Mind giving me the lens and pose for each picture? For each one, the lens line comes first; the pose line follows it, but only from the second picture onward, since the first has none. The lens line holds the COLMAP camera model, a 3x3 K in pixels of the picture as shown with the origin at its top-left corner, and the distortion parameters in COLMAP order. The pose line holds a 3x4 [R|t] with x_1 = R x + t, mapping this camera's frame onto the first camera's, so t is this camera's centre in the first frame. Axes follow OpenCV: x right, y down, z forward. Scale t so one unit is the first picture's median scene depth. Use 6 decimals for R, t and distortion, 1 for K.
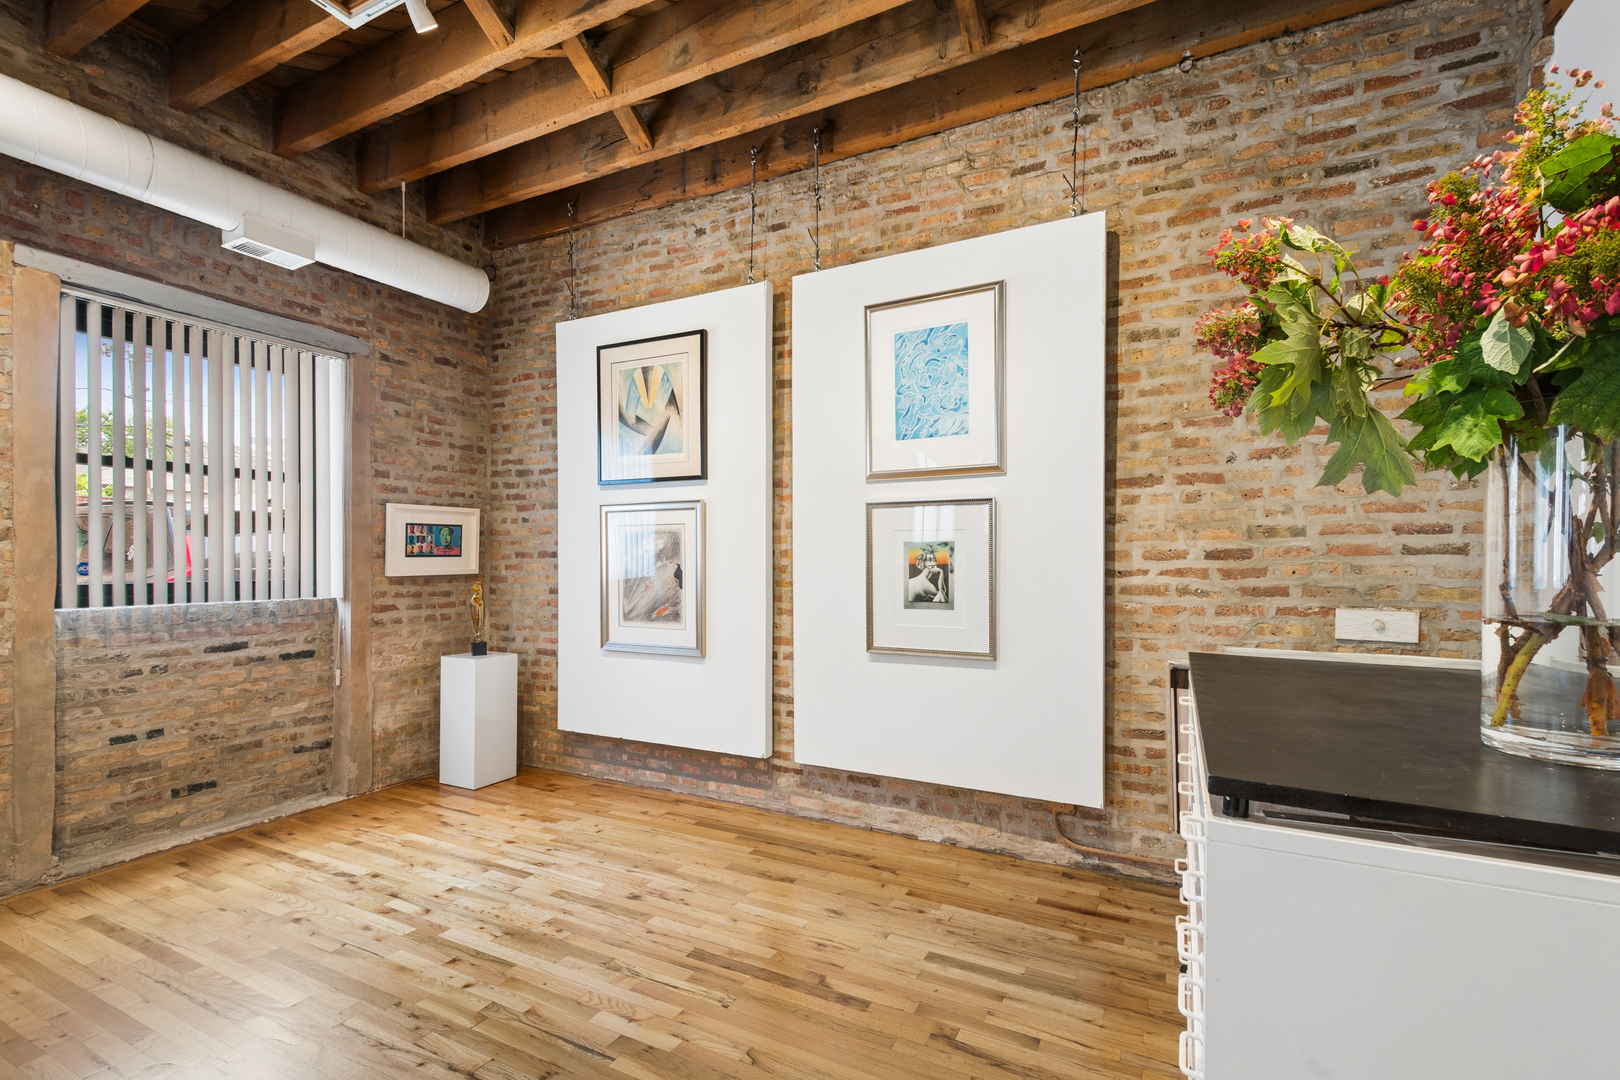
lens RADIAL K [[726.0, 0, 814.0], [0, 726.0, 563.4], [0, 0, 1]] dist [0.008794, -0.000096]
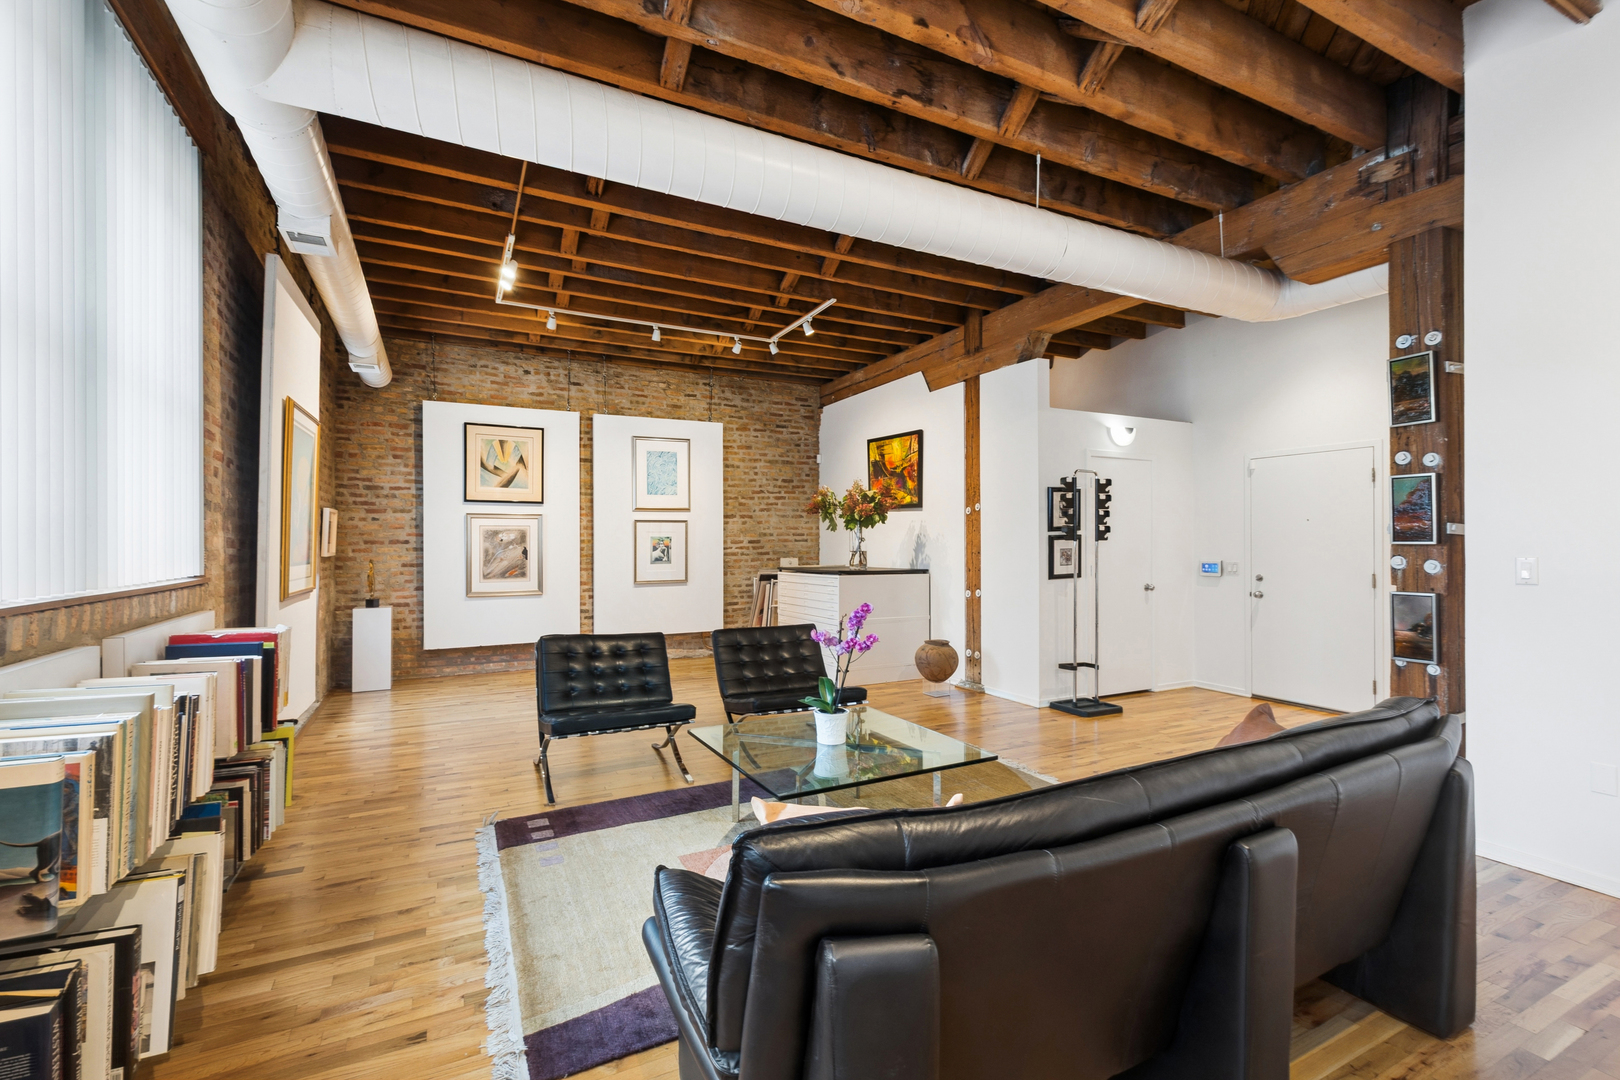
lens RADIAL K [[708.2, 0, 813.9], [0, 708.2, 544.3], [0, 0, 1]] dist [0.002174, 0.000031]
pose [[0.591096, -0.003884, 0.806592, -1.238357], [0.010015, 0.999947, -0.002524, 0.006337], [-0.806539, 0.009570, 0.591104, -0.711338]]
